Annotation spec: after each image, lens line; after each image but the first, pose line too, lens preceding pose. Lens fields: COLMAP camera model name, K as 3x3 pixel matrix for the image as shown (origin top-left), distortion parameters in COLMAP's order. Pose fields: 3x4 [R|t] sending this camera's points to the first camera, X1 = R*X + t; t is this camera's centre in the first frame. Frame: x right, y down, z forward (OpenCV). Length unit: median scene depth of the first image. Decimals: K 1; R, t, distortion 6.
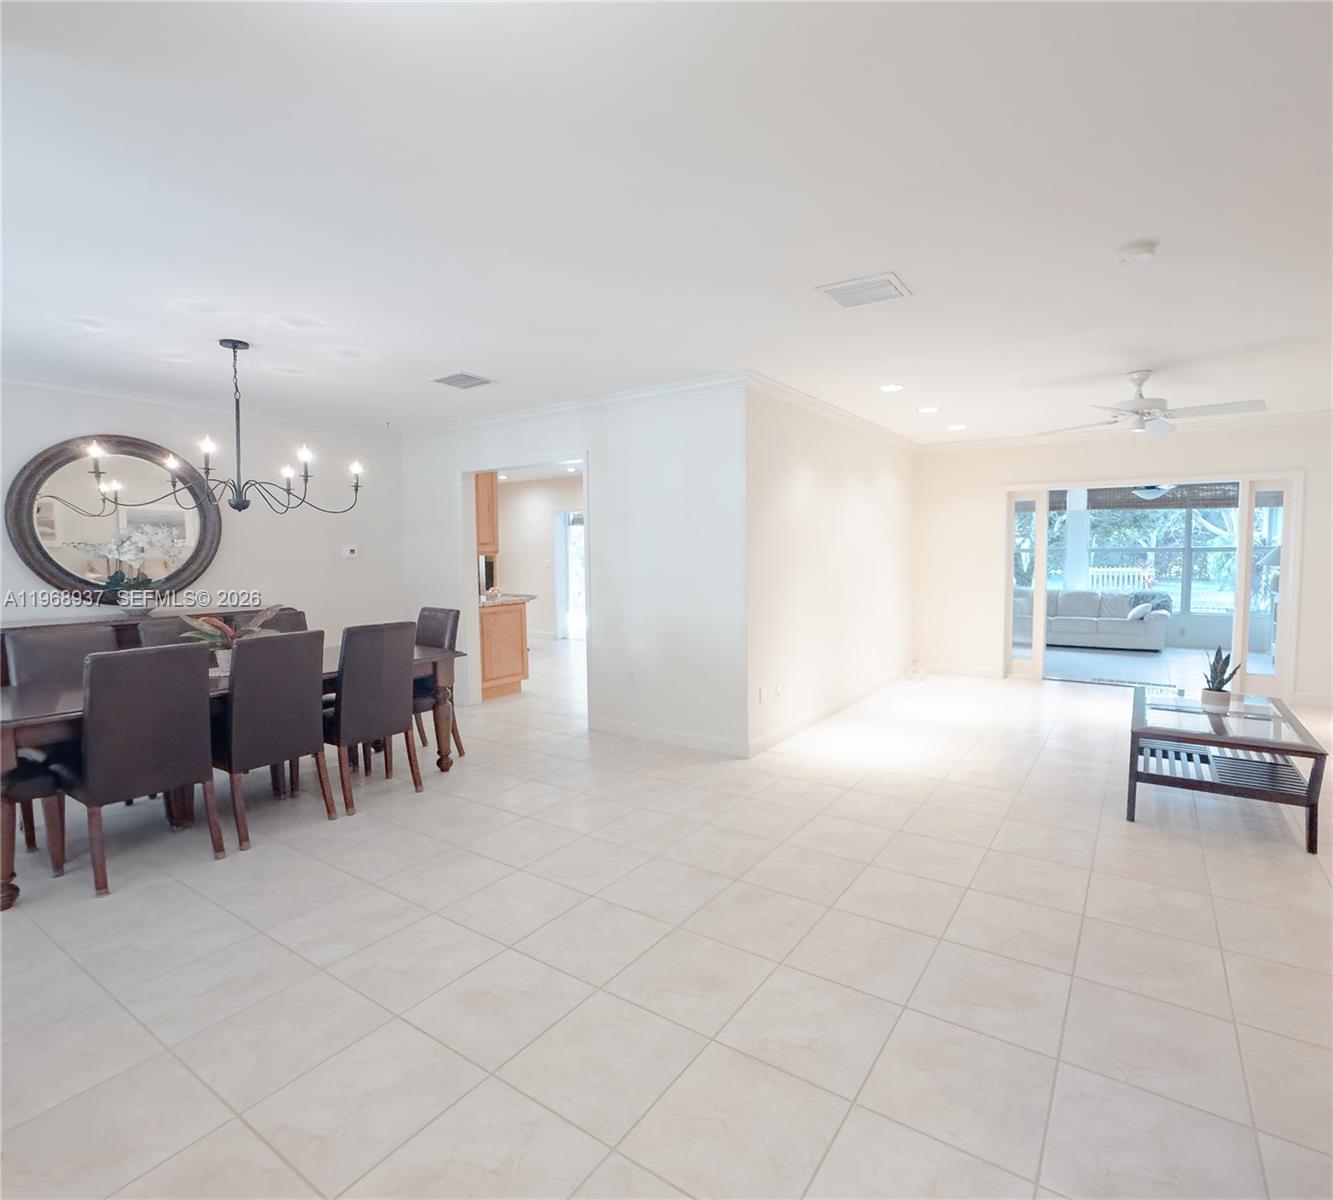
lens RADIAL K [[694.6, 0, 666.5], [0, 694.6, 600.0], [0, 0, 1]] dist [-0.023630, -0.000348]
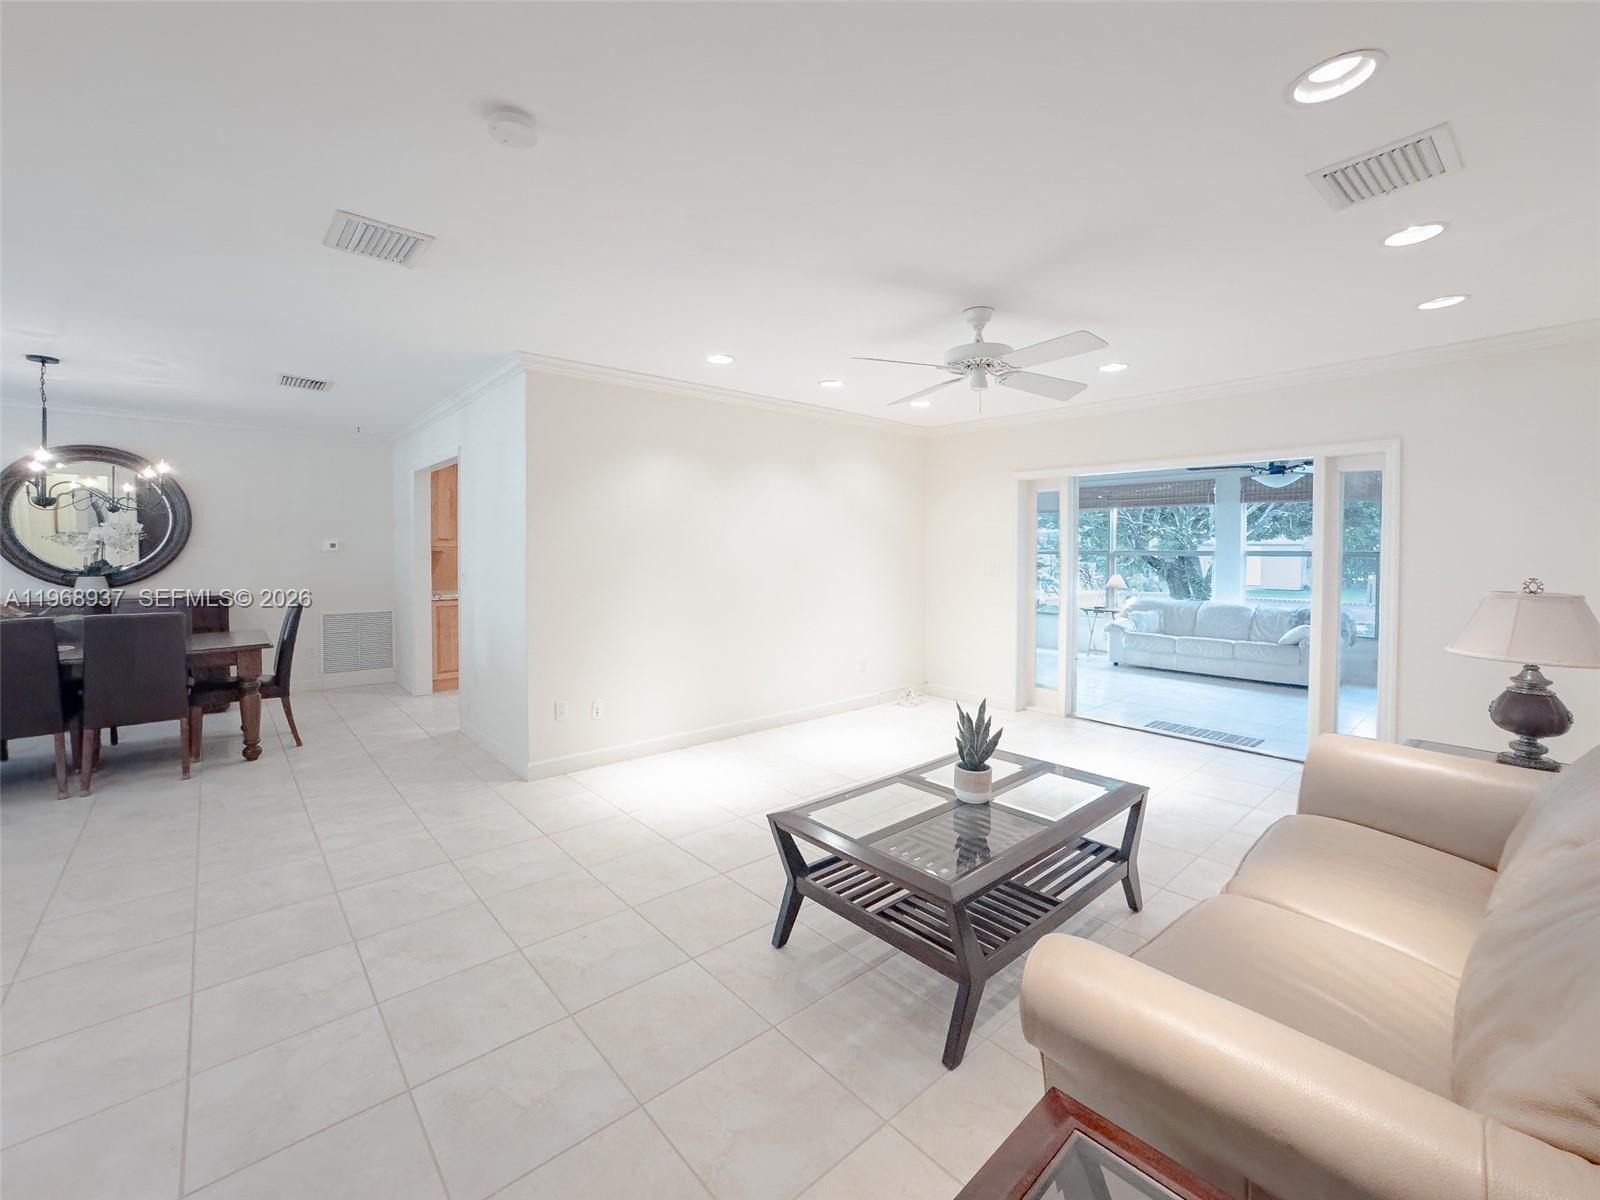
lens RADIAL K [[655.4, 0, 800.0], [0, 655.4, 600.0], [0, 0, 1]] dist [-0.001758, -0.000039]
pose [[0.956695, 0.036056, -0.288851, 0.659090], [-0.031510, 0.999296, 0.020374, -0.035040], [0.289382, -0.010390, 0.957157, 0.267074]]
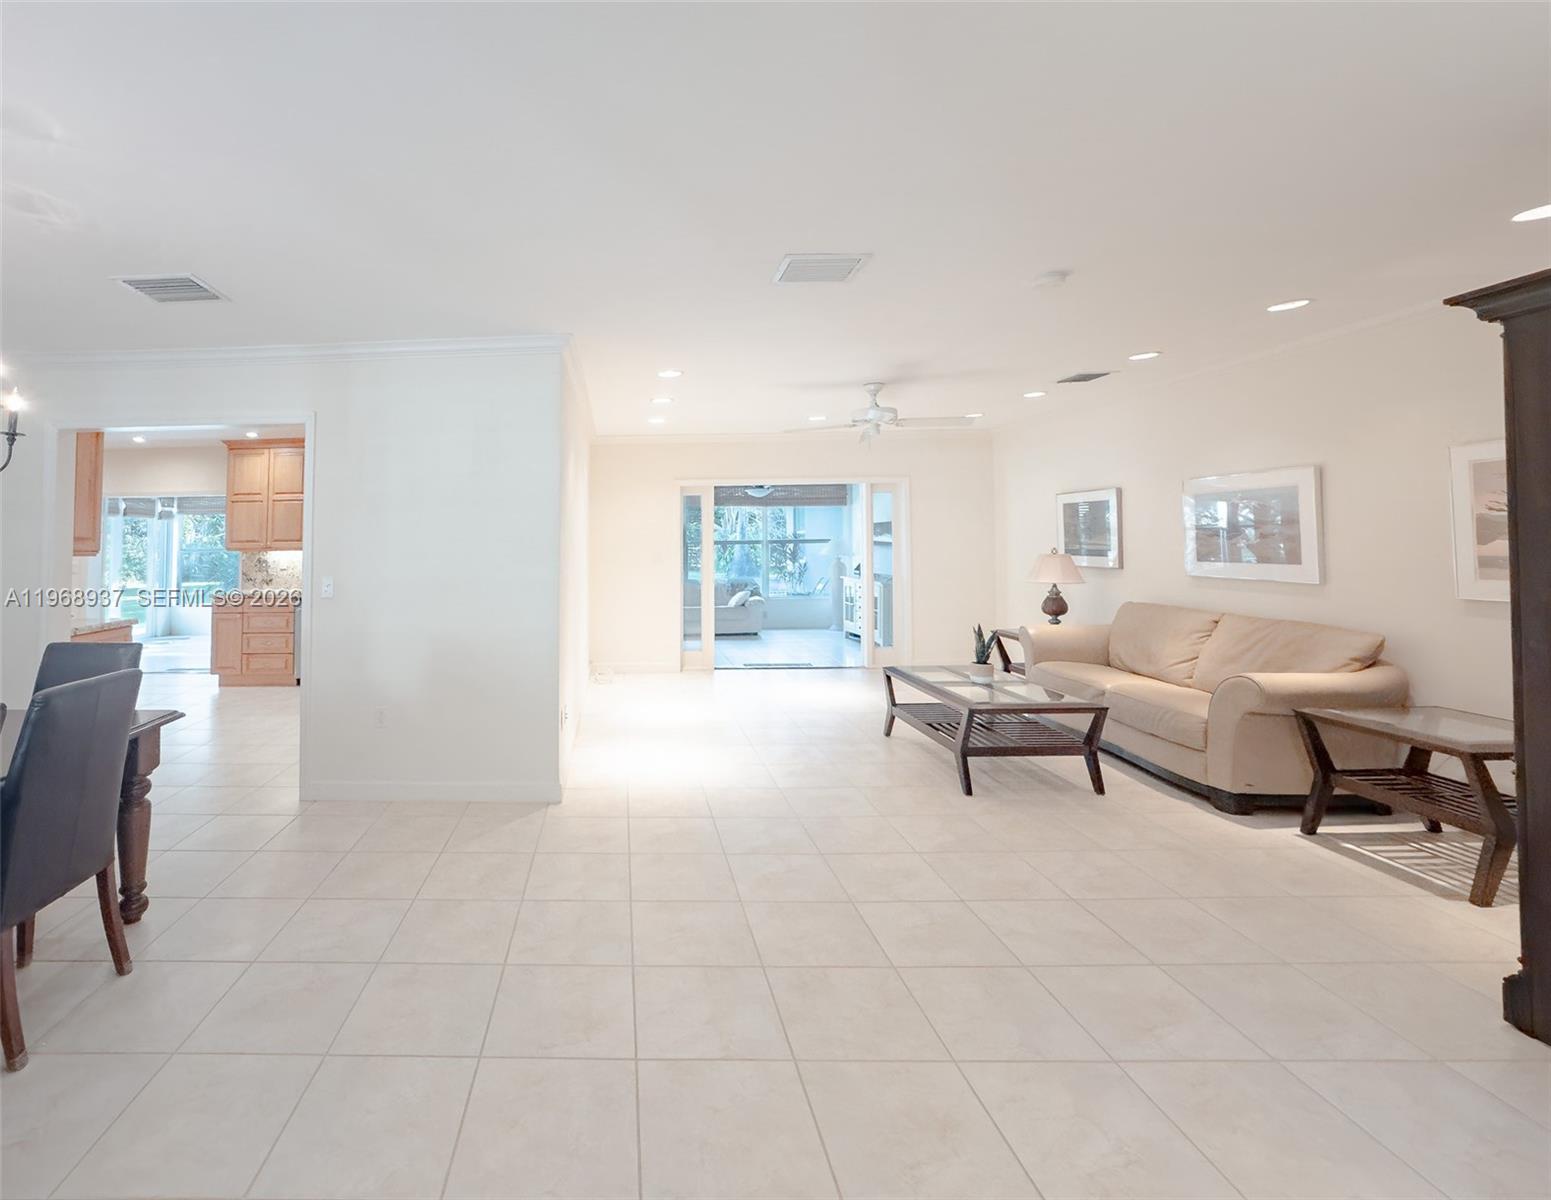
lens RADIAL K [[750.9, 0, 775.7], [0, 750.9, 507.6], [0, 0, 1]] dist [-0.011726, 0.000101]
pose [[0.842917, 0.018370, 0.537730, -0.174352], [0.046585, 0.993172, -0.106953, -0.008220], [-0.536023, 0.115202, 0.836306, 0.117180]]
